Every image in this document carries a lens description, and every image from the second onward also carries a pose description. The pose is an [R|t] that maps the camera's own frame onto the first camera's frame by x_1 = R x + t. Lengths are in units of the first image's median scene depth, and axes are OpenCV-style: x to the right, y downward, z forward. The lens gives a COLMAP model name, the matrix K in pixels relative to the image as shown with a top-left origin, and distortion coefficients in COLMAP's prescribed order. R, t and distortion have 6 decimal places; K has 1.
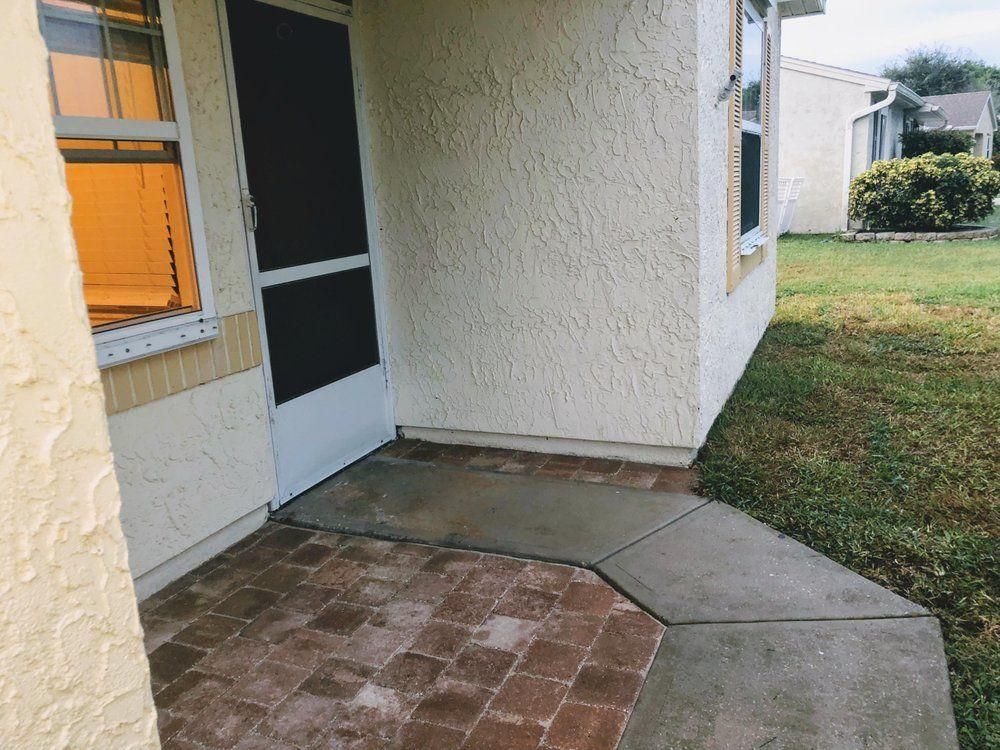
lens RADIAL K [[815.5, 0, 500.0], [0, 815.5, 375.0], [0, 0, 1]] dist [-0.000031, -0.005999]
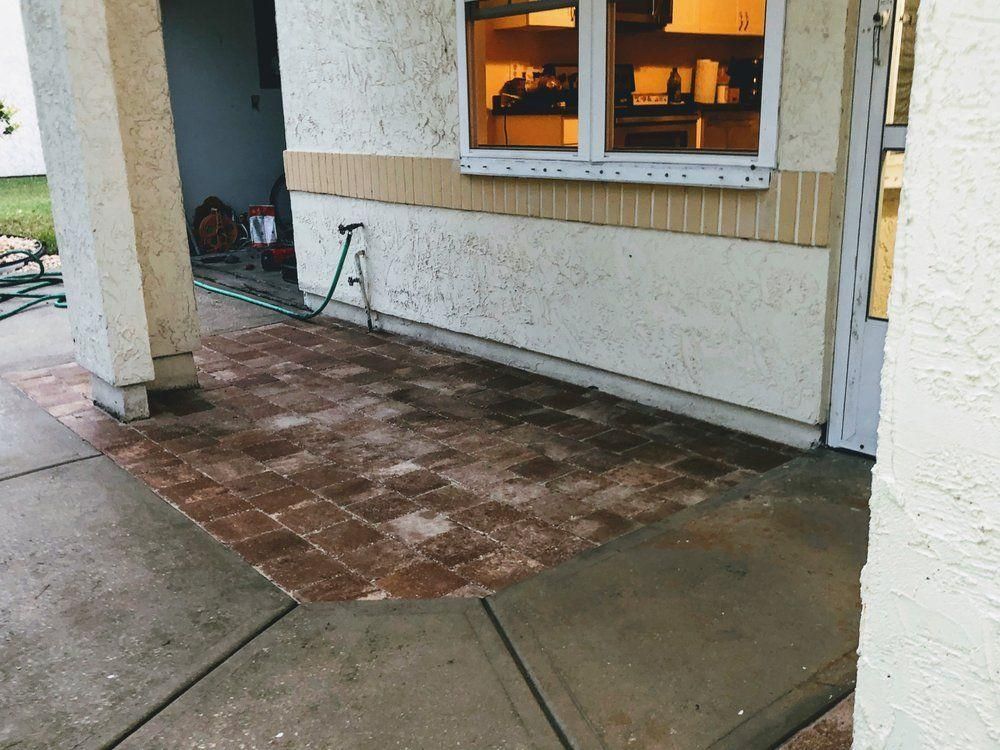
lens RADIAL K [[936.4, 0, 500.0], [0, 936.4, 375.0], [0, 0, 1]] dist [0.277494, -1.065654]
pose [[-0.459098, 0.304199, -0.834681, 0.682568], [-0.158242, 0.896521, 0.413774, -0.247528], [0.874179, 0.322044, -0.363454, 1.206204]]
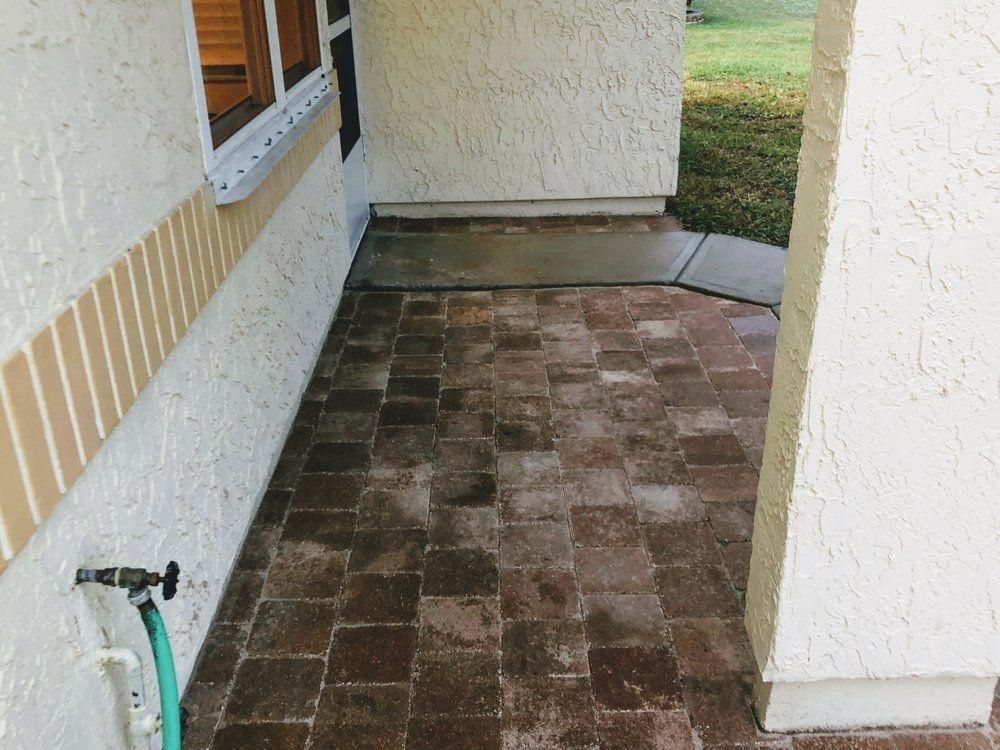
lens RADIAL K [[936.4, 0, 500.0], [0, 936.4, 375.0], [0, 0, 1]] dist [0.277494, -1.065654]
pose [[0.912875, -0.137208, 0.384491, -0.661717], [0.064920, 0.978633, 0.195097, 0.076183], [-0.403044, -0.153138, 0.902277, -0.174202]]
